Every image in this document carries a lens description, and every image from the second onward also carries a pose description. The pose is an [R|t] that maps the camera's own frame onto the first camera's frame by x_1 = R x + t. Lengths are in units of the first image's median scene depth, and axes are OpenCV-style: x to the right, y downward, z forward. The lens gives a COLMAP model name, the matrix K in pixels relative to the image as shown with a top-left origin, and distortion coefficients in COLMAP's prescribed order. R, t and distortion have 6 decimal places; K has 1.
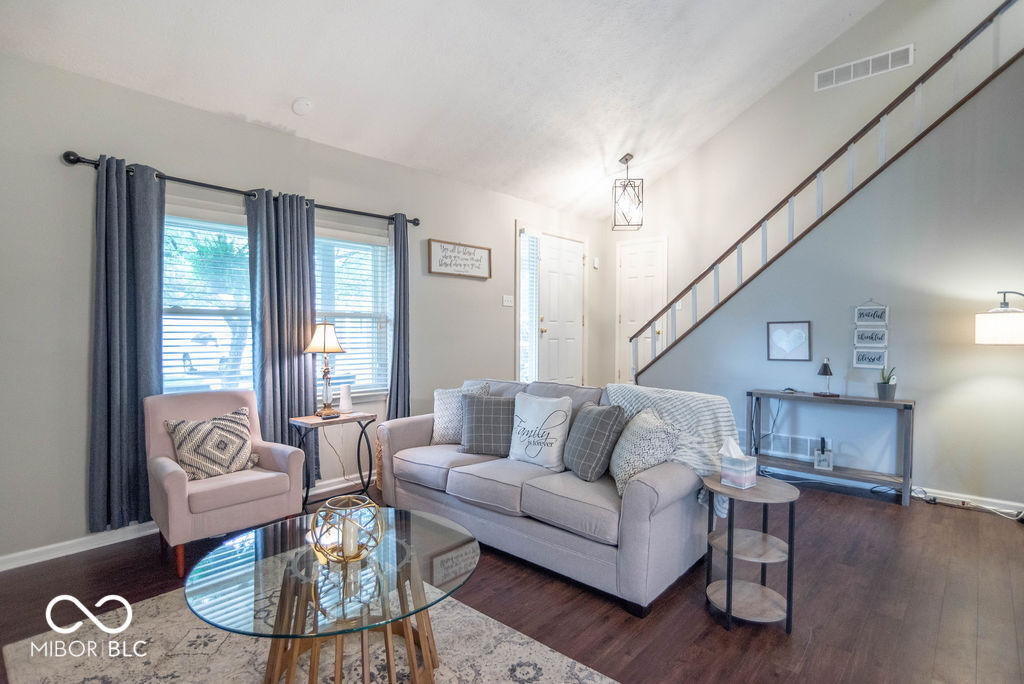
lens RADIAL K [[519.7, 0, 512.0], [0, 519.7, 342.0], [0, 0, 1]] dist [0.001011, 0.000857]
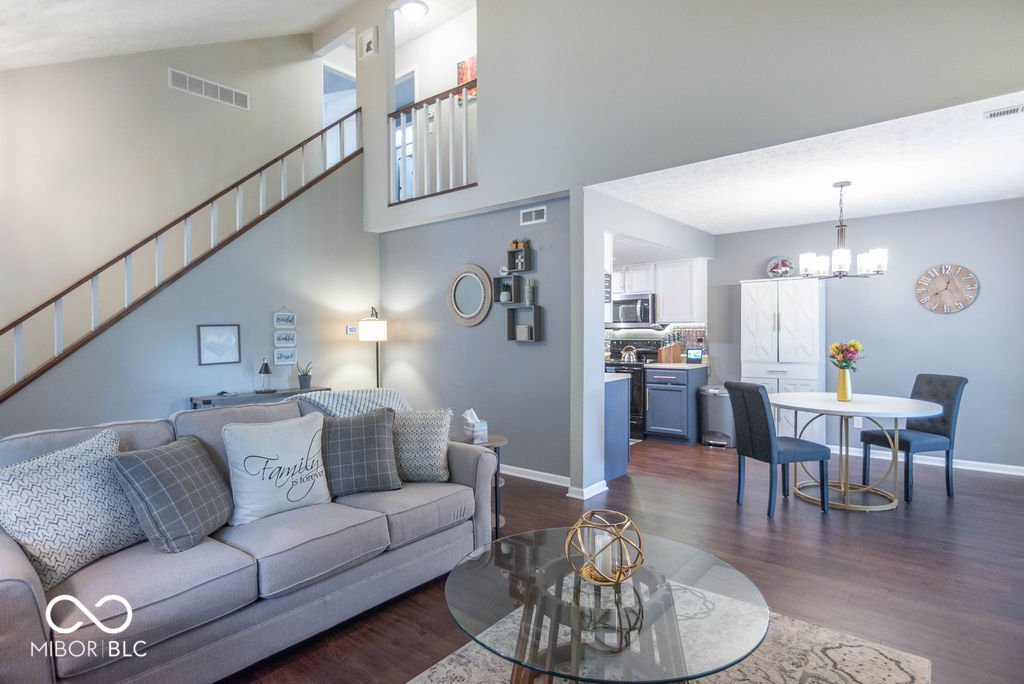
lens RADIAL K [[529.7, 0, 512.0], [0, 529.7, 342.0], [0, 0, 1]] dist [0.001302, 0.001185]
pose [[-0.043324, -0.020706, 0.998846, -0.489313], [0.033959, 0.999177, 0.022186, -0.009535], [-0.998484, 0.034881, -0.042585, 0.474234]]
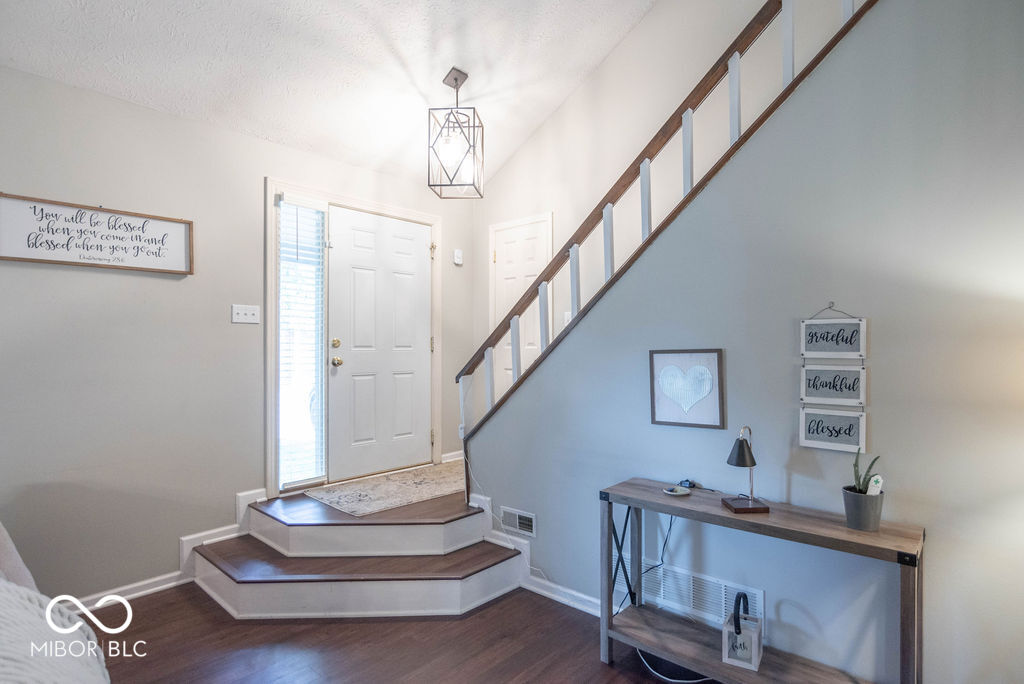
lens RADIAL K [[531.1, 0, 550.8], [0, 531.1, 346.1], [0, 0, 1]] dist [-0.002145, 0.000169]
pose [[0.999464, -0.007255, 0.031937, 0.373391], [0.008025, 0.999678, -0.024068, -0.030699], [-0.031752, 0.024311, 0.999200, 0.467829]]
